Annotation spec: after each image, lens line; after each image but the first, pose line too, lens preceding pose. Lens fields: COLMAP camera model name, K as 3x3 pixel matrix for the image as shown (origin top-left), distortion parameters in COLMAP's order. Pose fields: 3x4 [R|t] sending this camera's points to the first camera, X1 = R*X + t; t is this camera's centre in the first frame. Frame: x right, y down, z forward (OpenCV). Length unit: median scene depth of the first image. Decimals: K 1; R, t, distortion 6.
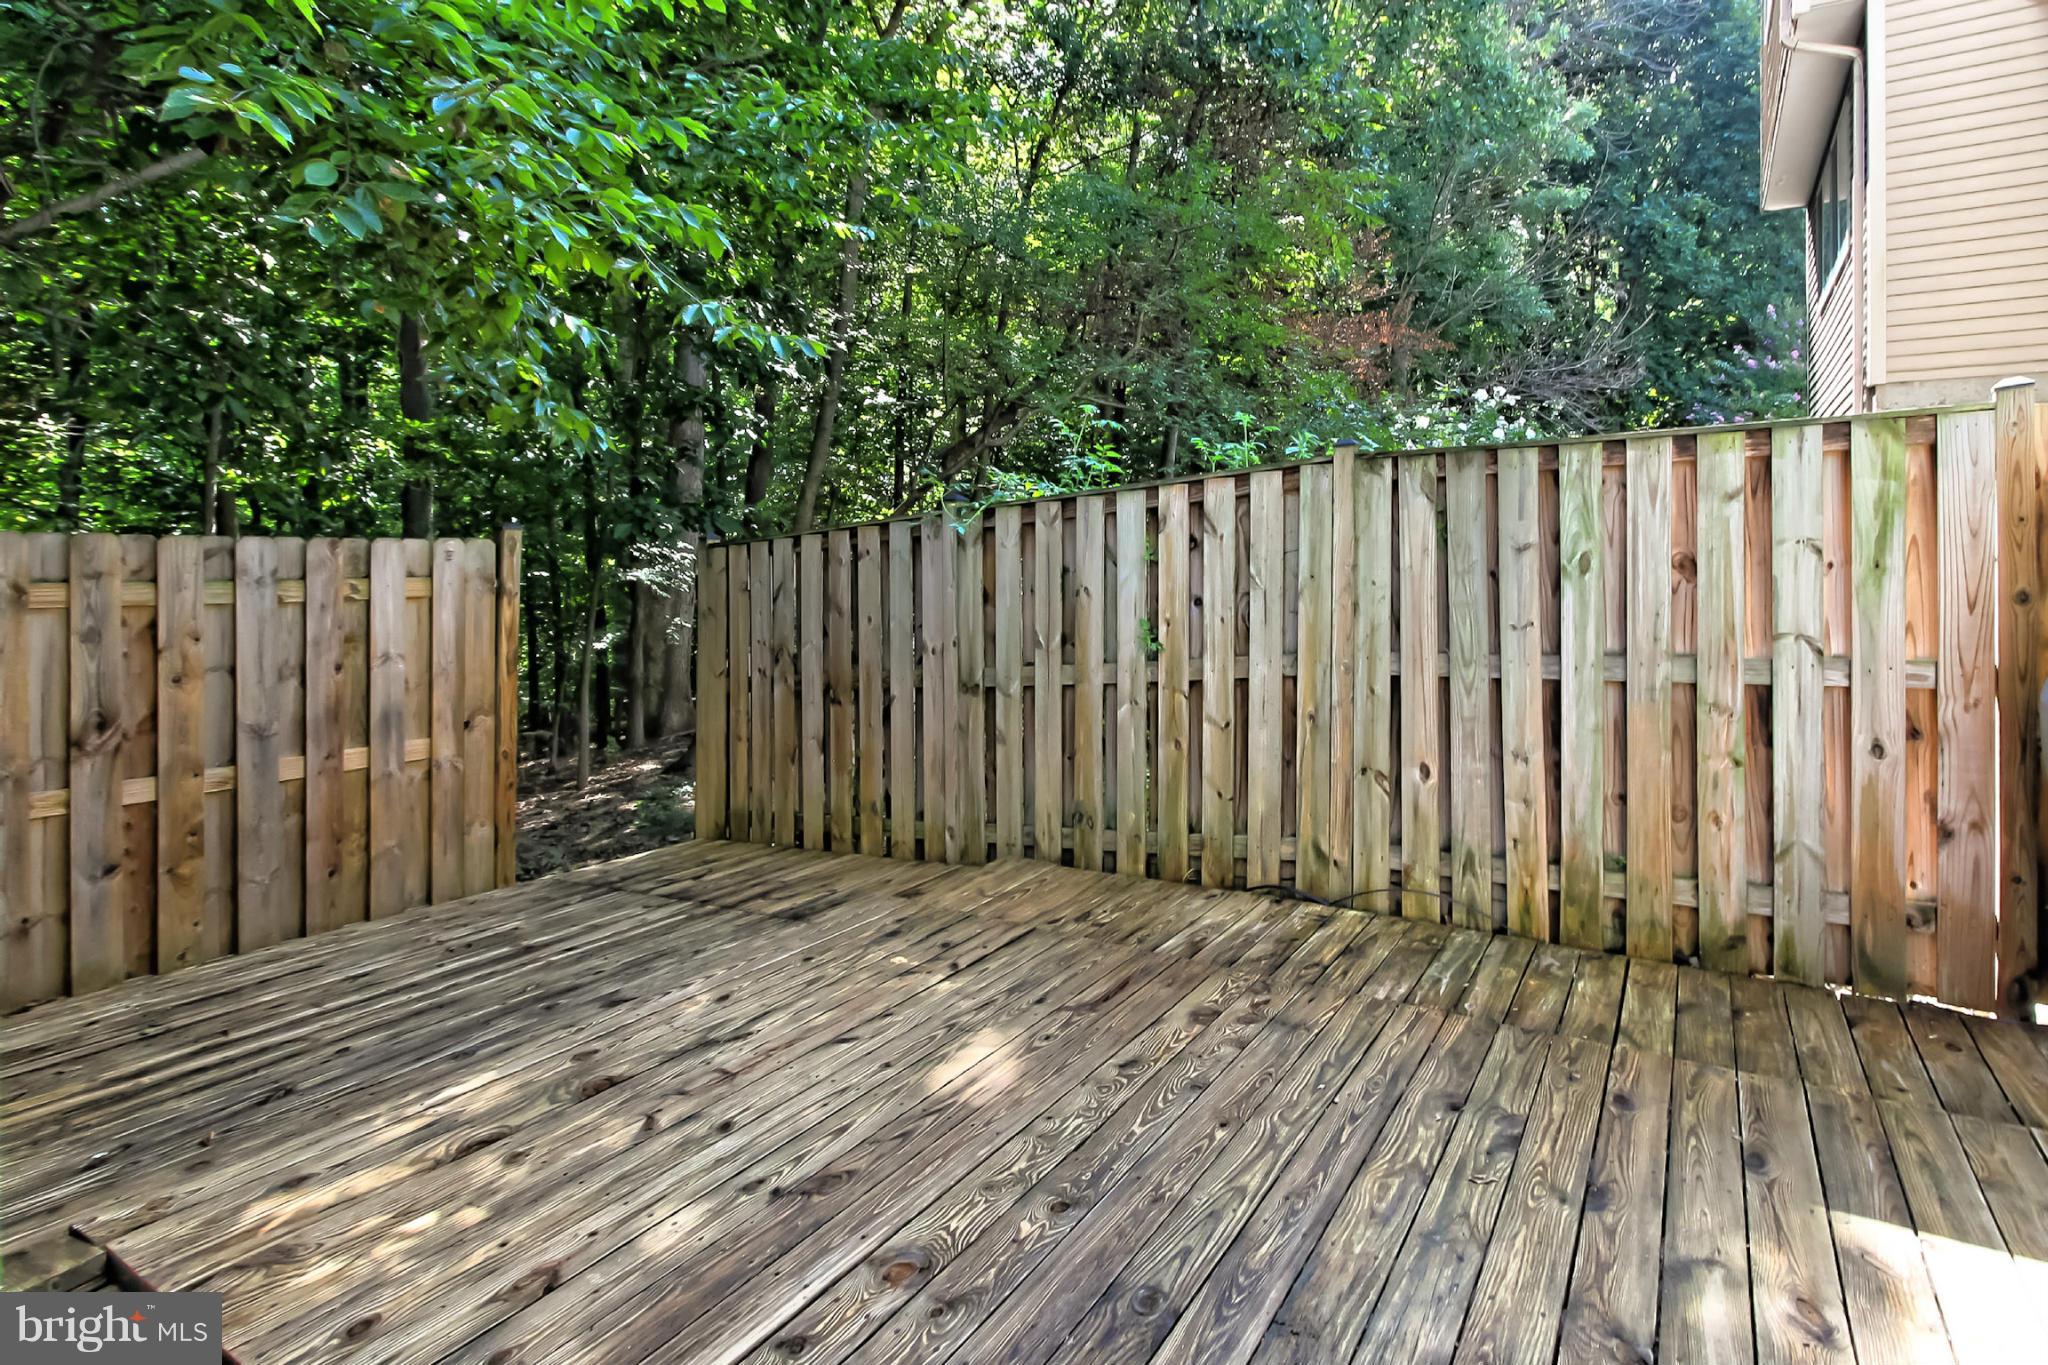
lens RADIAL K [[1052.2, 0, 1093.4], [0, 1052.2, 568.0], [0, 0, 1]] dist [-0.026444, -0.000500]
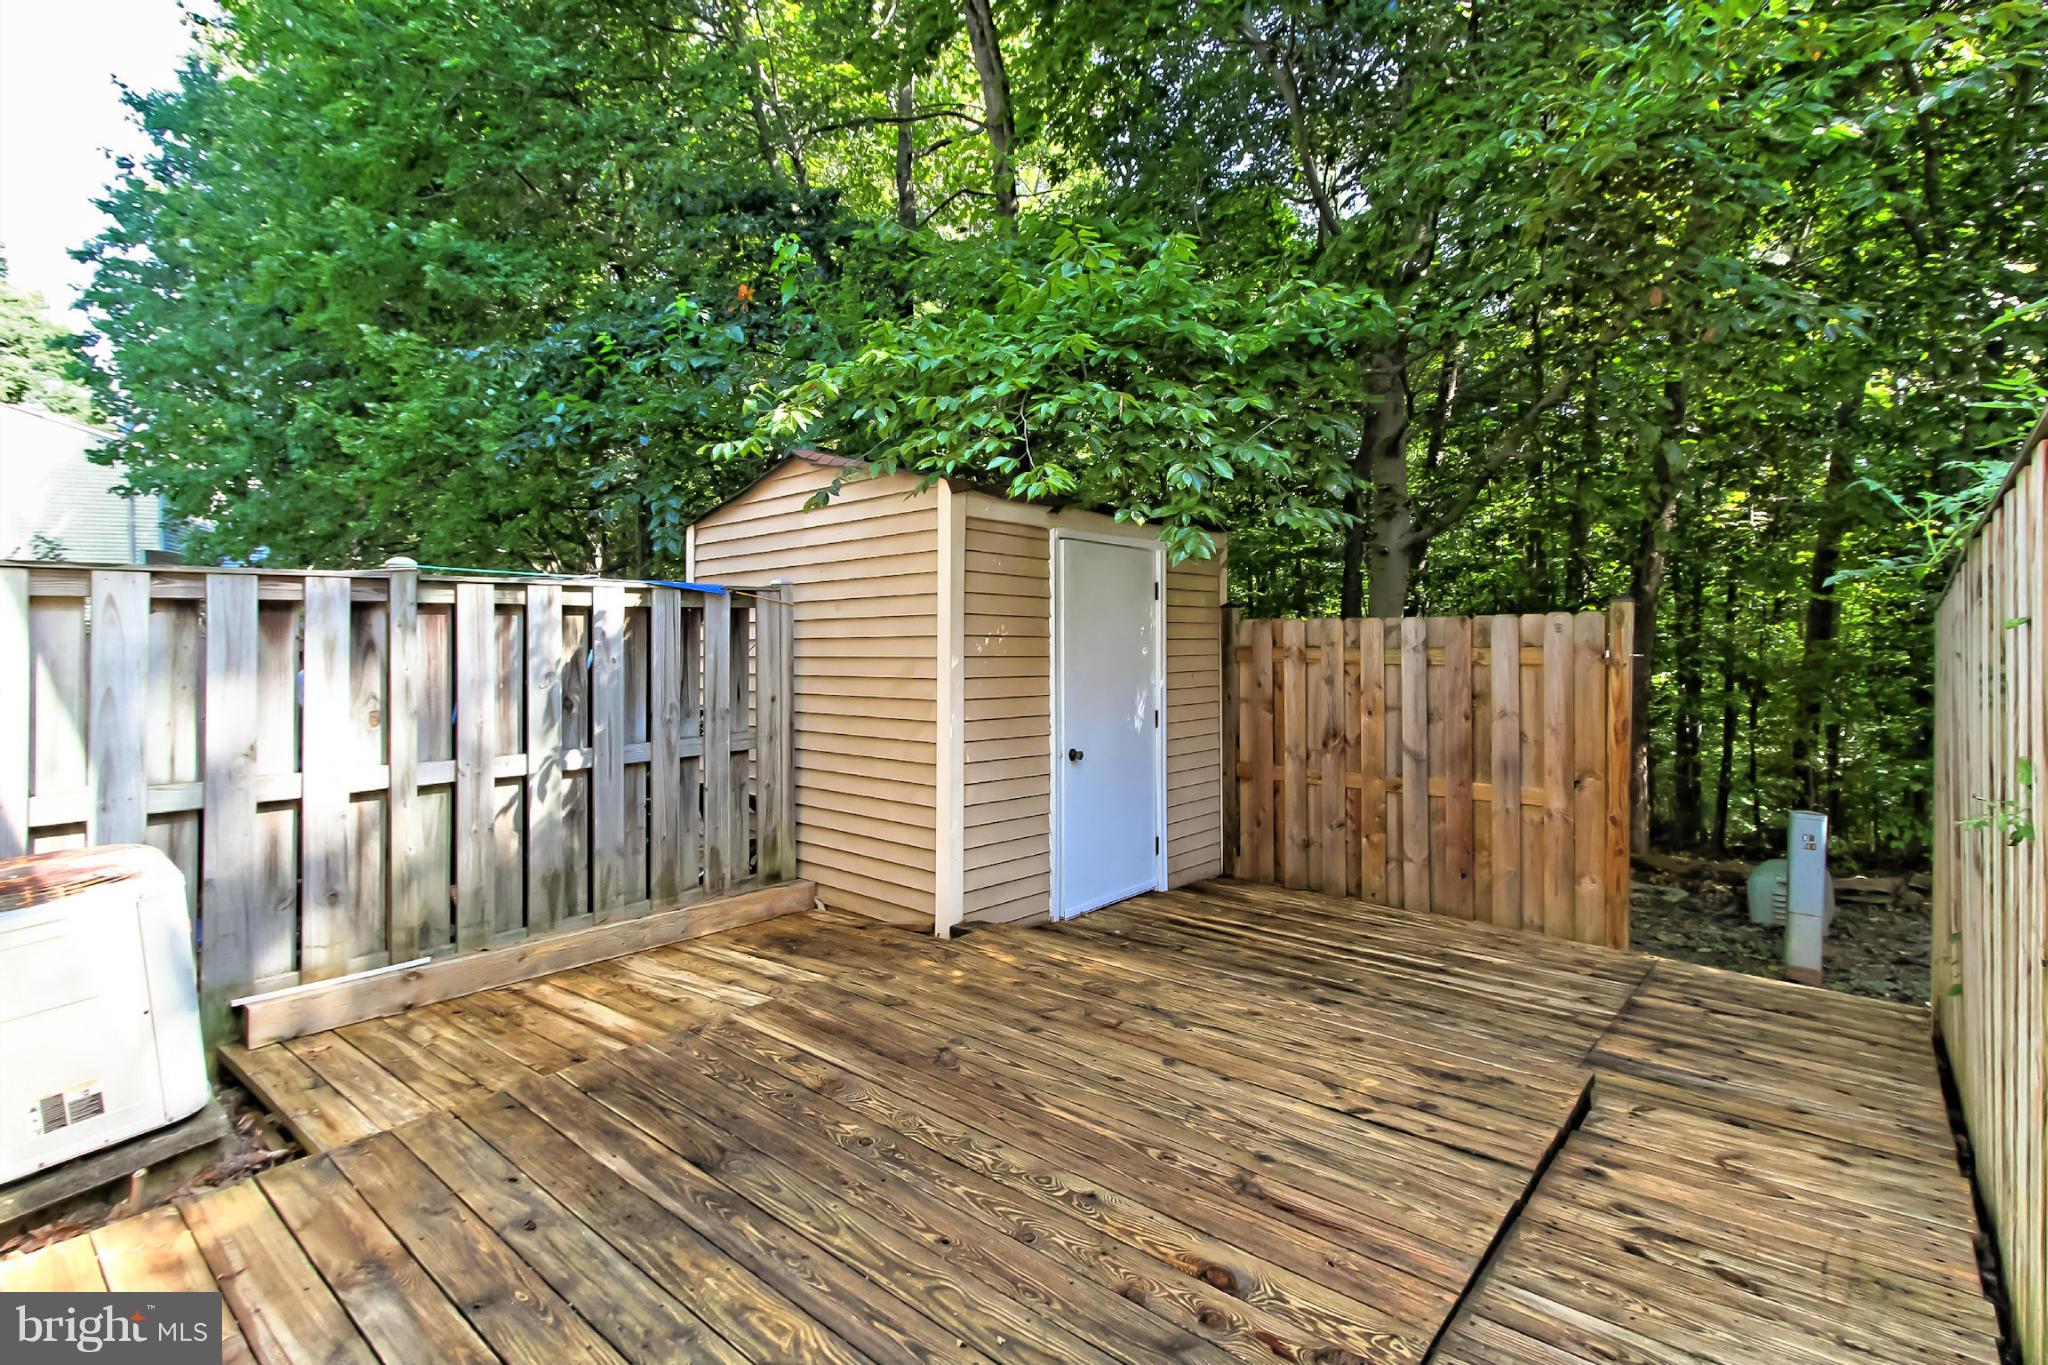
lens RADIAL K [[991.9, 0, 1084.8], [0, 991.9, 638.6], [0, 0, 1]] dist [-0.015217, 0.001995]
pose [[-0.156889, 0.009570, -0.987570, 0.856900], [0.003801, 0.999951, 0.009086, -0.022373], [0.987609, -0.002329, -0.156917, 1.099010]]
